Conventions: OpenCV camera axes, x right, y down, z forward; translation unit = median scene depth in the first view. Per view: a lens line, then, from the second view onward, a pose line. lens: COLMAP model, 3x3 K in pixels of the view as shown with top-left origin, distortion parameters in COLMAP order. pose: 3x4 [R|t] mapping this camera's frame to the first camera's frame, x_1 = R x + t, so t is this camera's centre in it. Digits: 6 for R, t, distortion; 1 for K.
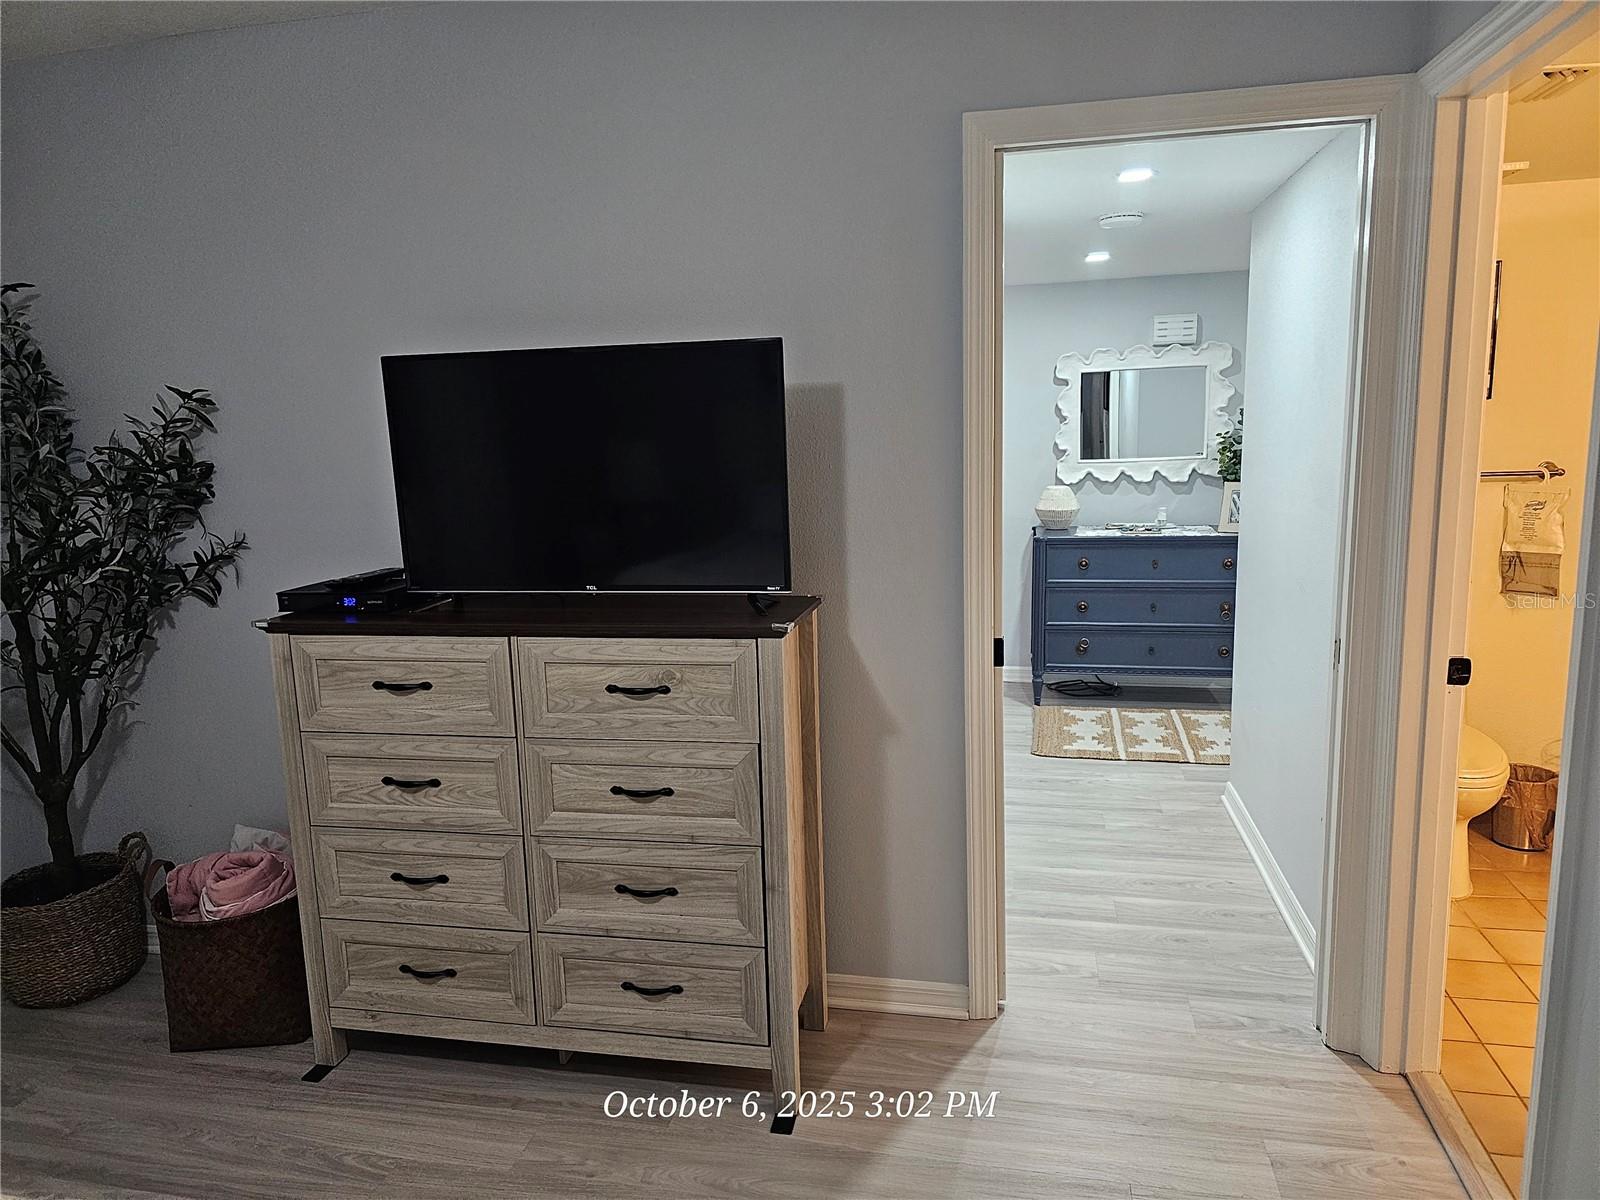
lens RADIAL K [[1071.1, 0, 810.0], [0, 1071.1, 617.2], [0, 0, 1]] dist [0.063128, -0.057746]
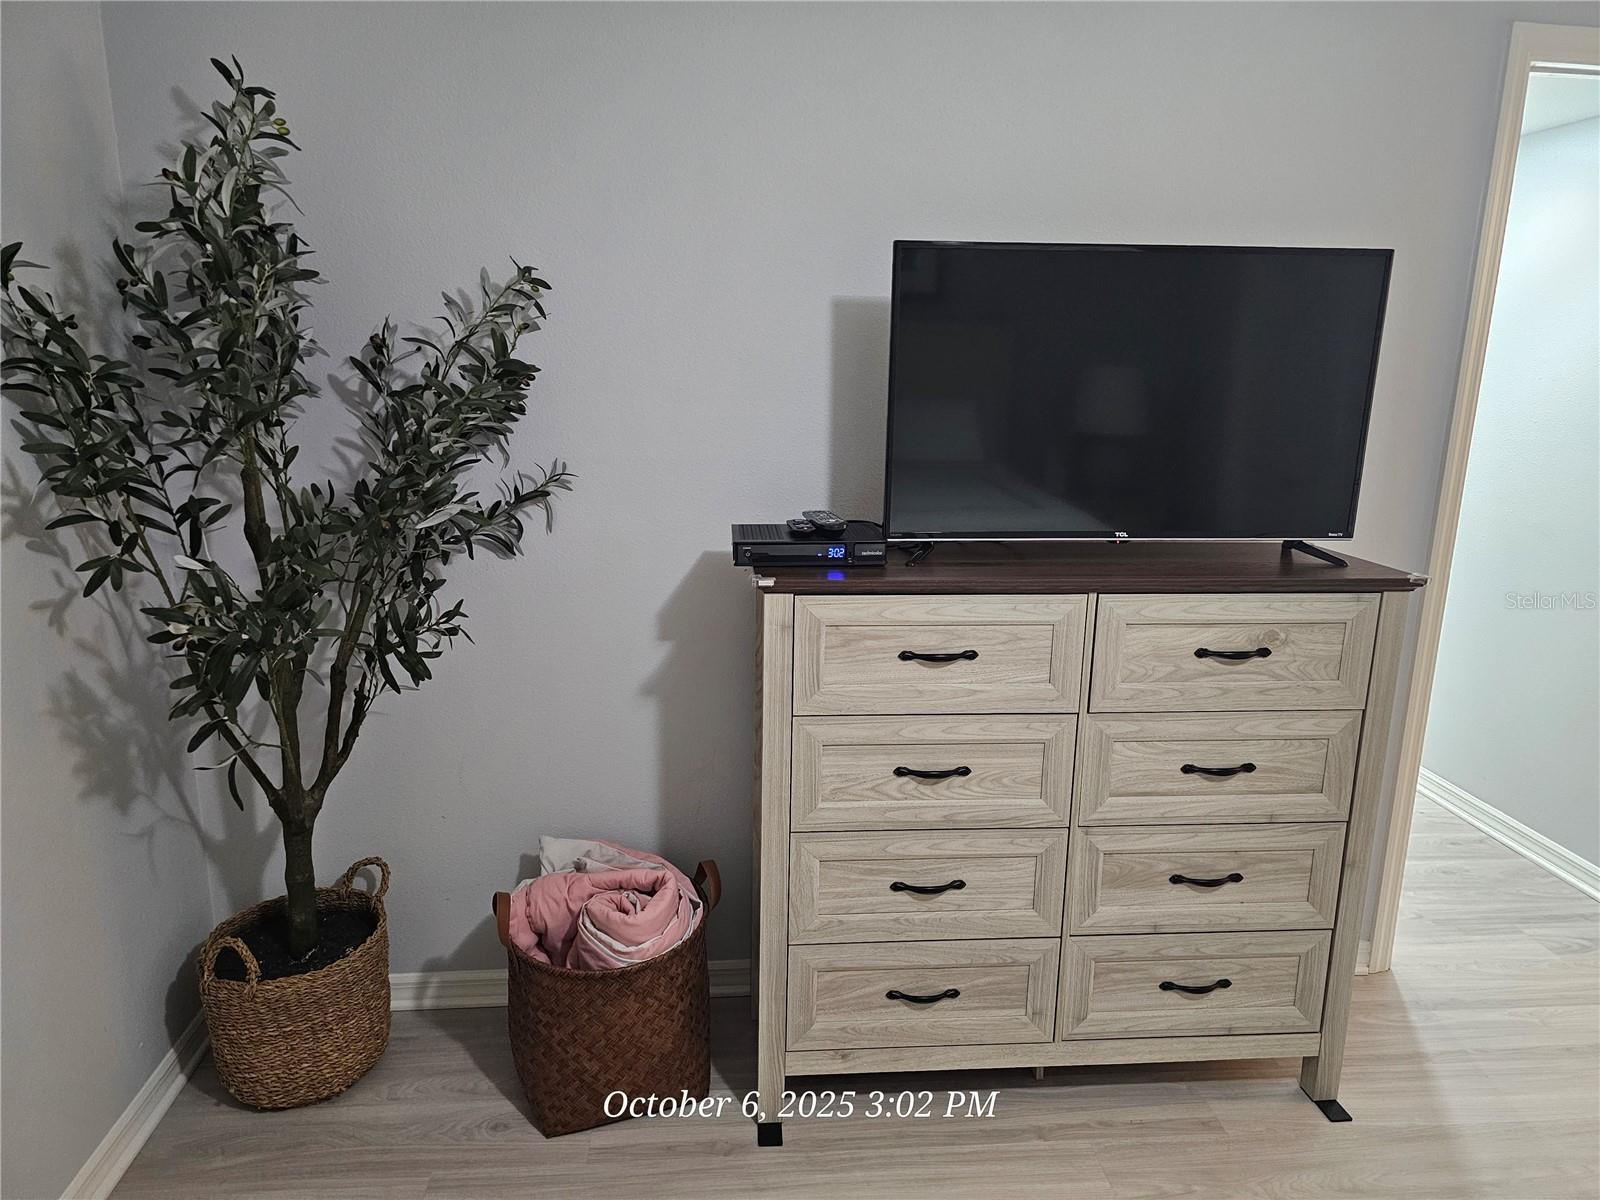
lens RADIAL K [[1071.1, 0, 810.0], [0, 1071.1, 617.2], [0, 0, 1]] dist [0.063128, -0.057746]
pose [[0.950666, -0.019490, 0.309604, -0.714611], [0.002802, 0.998523, 0.054255, -0.009579], [-0.310204, -0.050711, 0.949317, 0.261685]]
